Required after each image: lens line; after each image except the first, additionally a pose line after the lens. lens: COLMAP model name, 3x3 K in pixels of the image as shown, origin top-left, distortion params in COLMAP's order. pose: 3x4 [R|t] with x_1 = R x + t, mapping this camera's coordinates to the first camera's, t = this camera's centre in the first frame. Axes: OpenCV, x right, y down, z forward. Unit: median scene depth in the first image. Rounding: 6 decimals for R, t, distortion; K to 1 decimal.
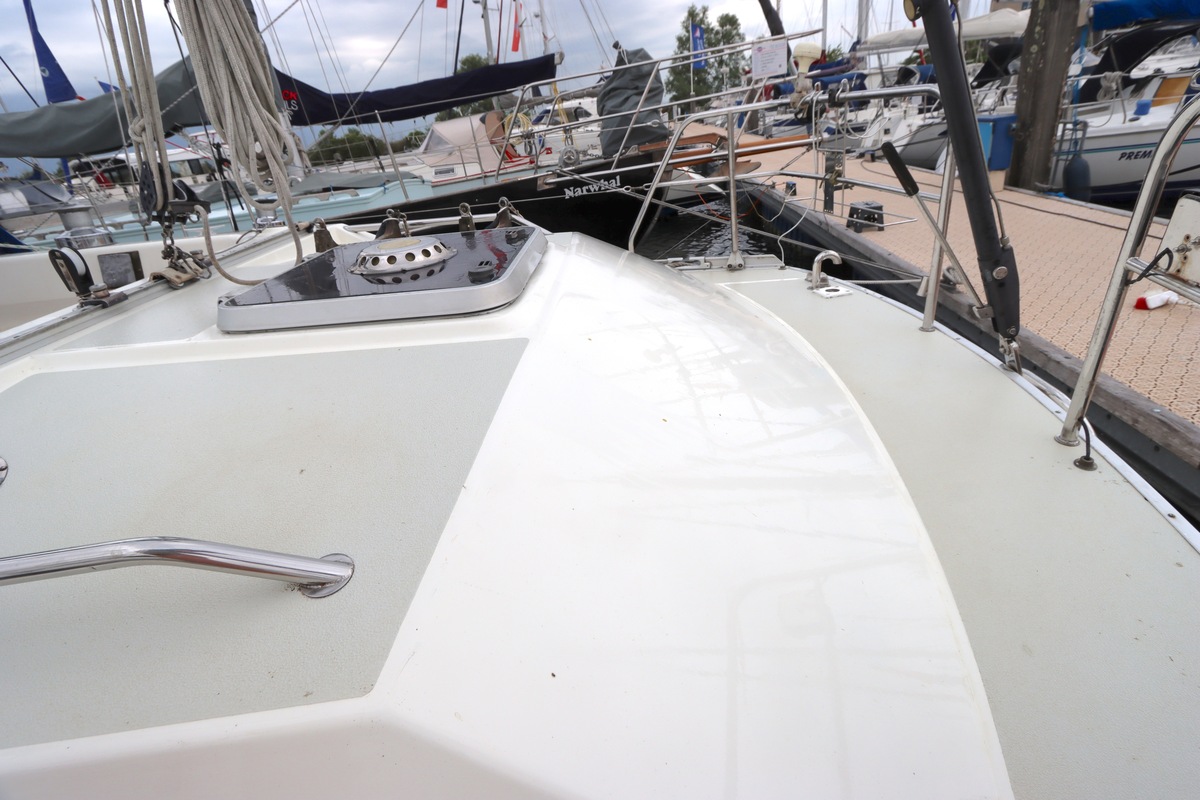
lens RADIAL K [[582.9, 0, 597.5], [0, 582.9, 388.2], [0, 0, 1]] dist [-0.040588, 0.014448]
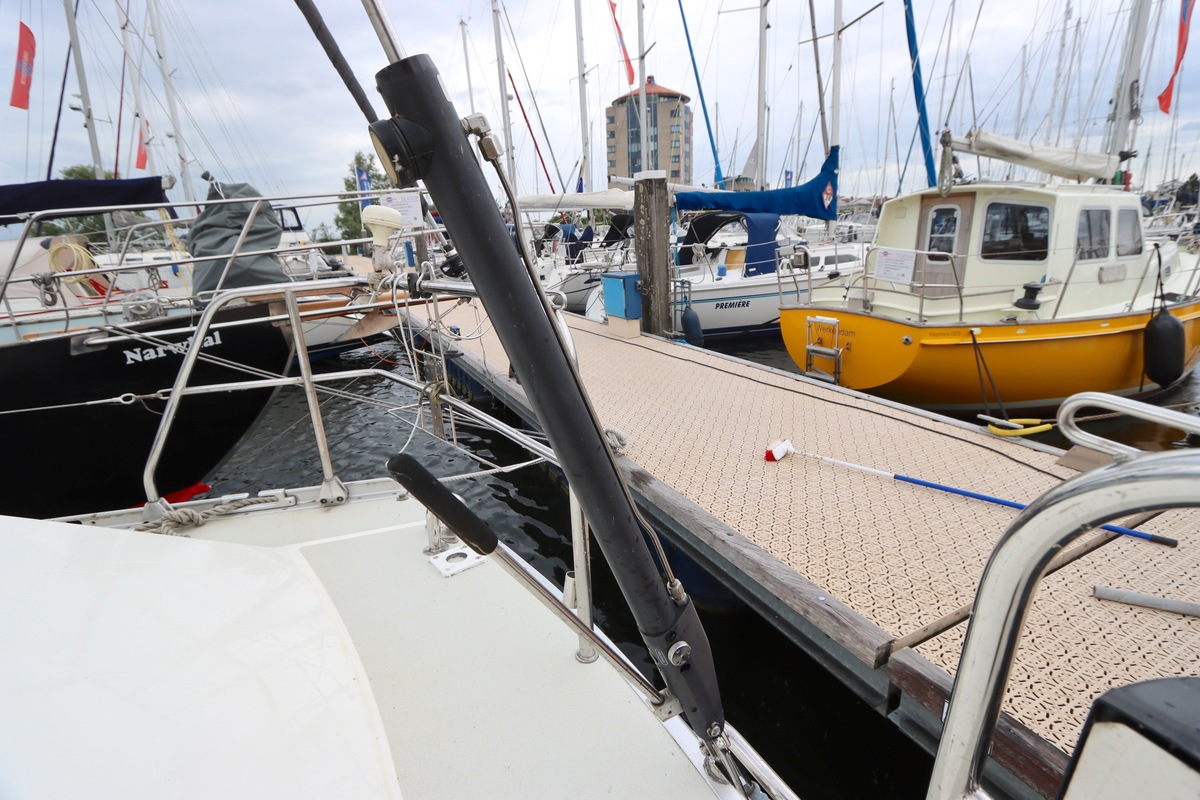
lens RADIAL K [[584.8, 0, 626.5], [0, 584.8, 372.0], [0, 0, 1]] dist [-0.015219, 0.000230]
pose [[0.843520, -0.045459, 0.535170, 0.075216], [0.174638, 0.965483, -0.193248, -0.065641], [-0.507912, 0.256470, 0.822343, 0.096111]]
